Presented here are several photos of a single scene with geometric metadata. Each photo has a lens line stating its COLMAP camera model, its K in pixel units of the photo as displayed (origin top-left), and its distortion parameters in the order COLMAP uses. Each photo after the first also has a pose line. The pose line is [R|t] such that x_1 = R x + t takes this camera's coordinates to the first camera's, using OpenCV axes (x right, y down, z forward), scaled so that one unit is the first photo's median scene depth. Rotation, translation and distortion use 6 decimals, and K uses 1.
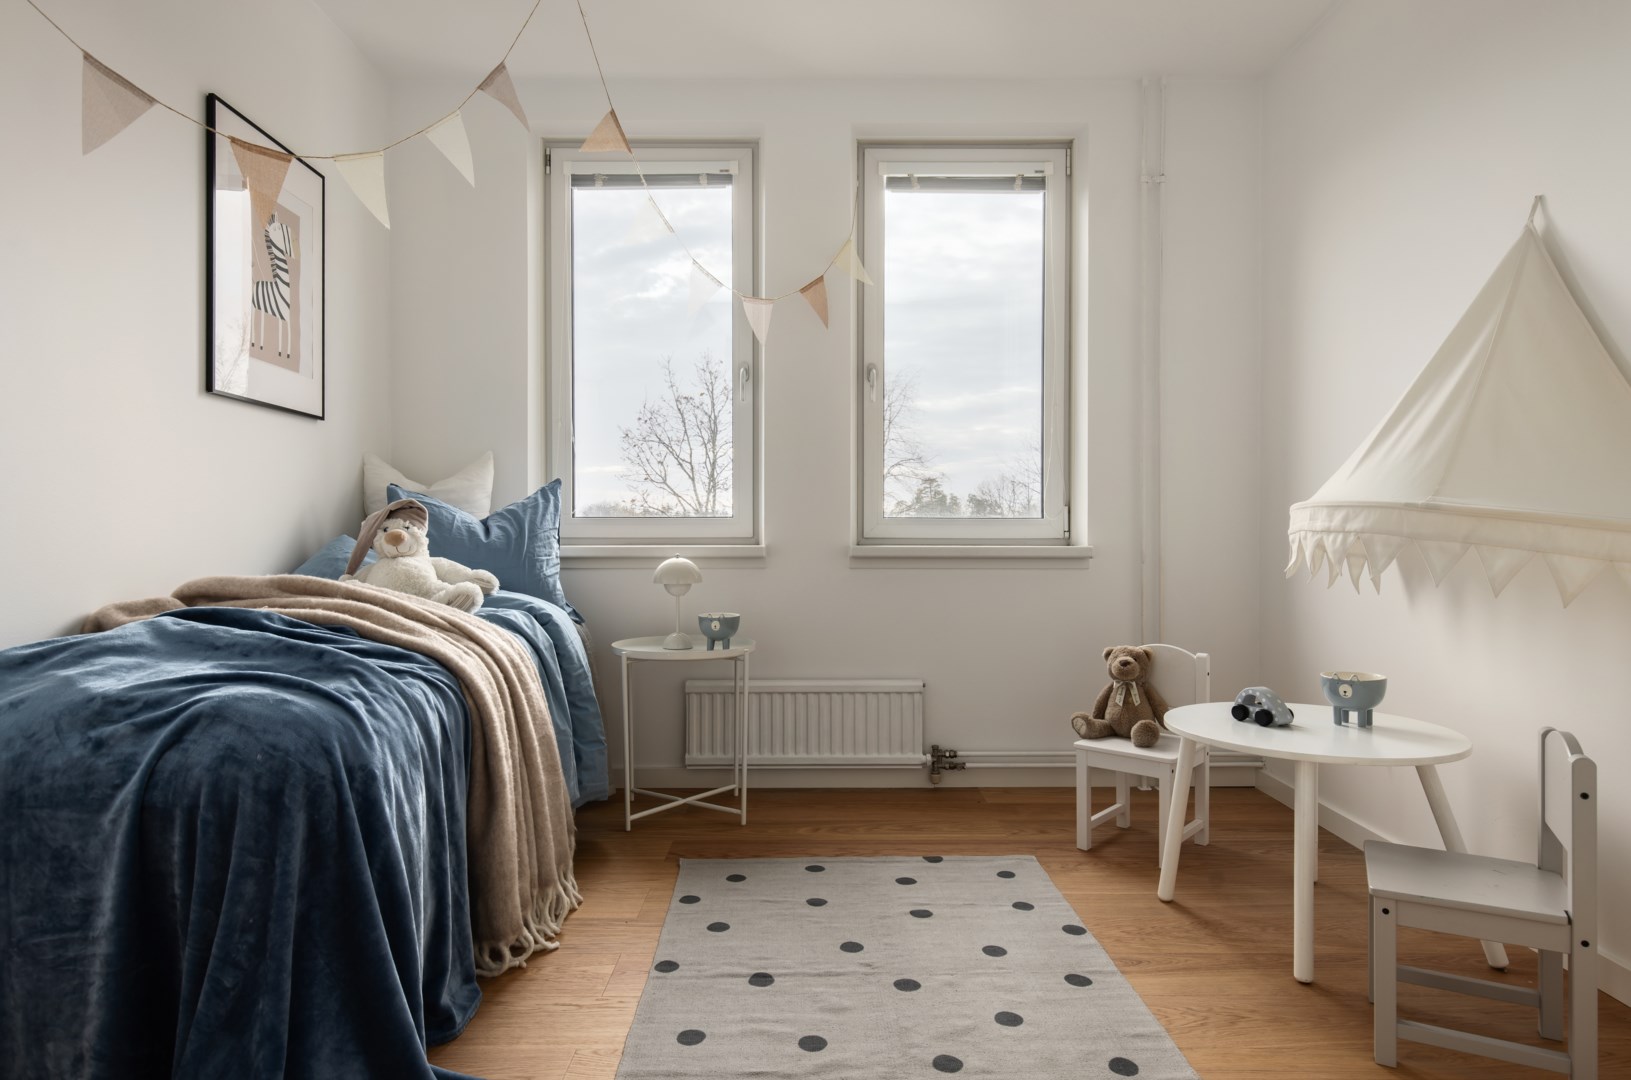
lens RADIAL K [[801.9, 0, 711.7], [0, 801.9, 530.6], [0, 0, 1]] dist [0.001843, 0.000599]
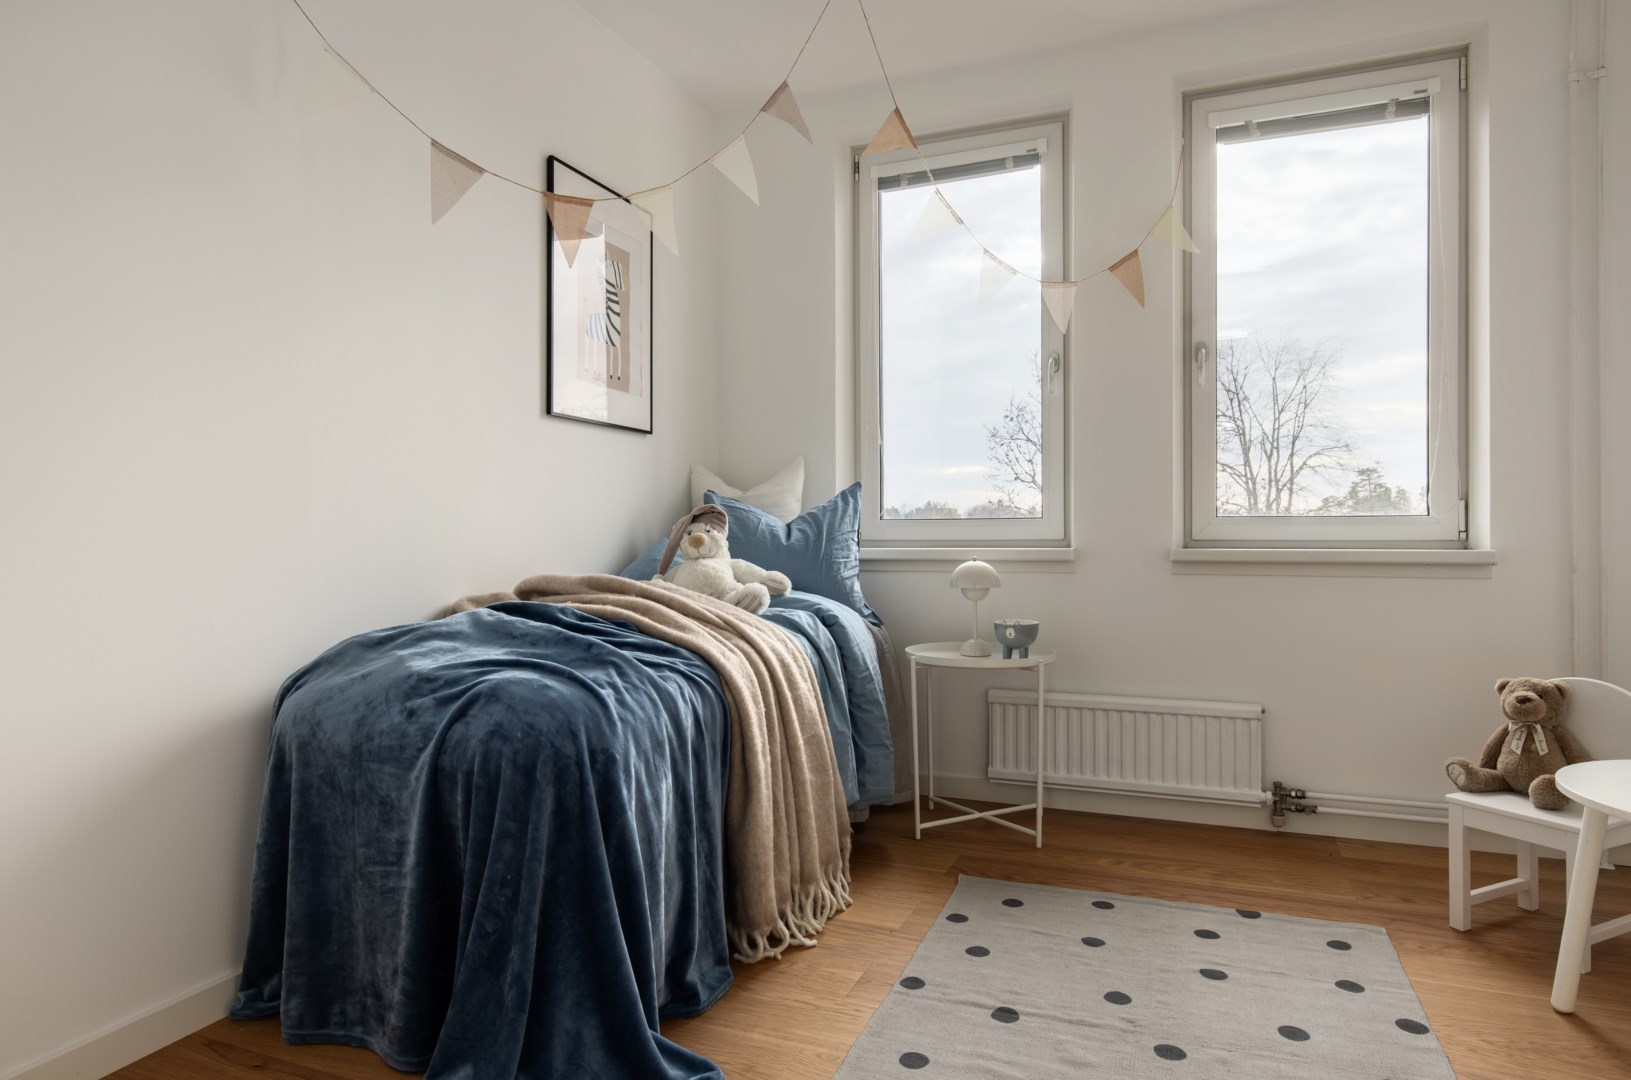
lens RADIAL K [[807.1, 0, 820.5], [0, 807.1, 531.1], [0, 0, 1]] dist [-0.001120, -0.000660]
pose [[0.945590, -0.005012, -0.325323, 0.141561], [0.004601, 0.999987, -0.002033, -0.001246], [0.325329, 0.000426, 0.945601, 0.037405]]
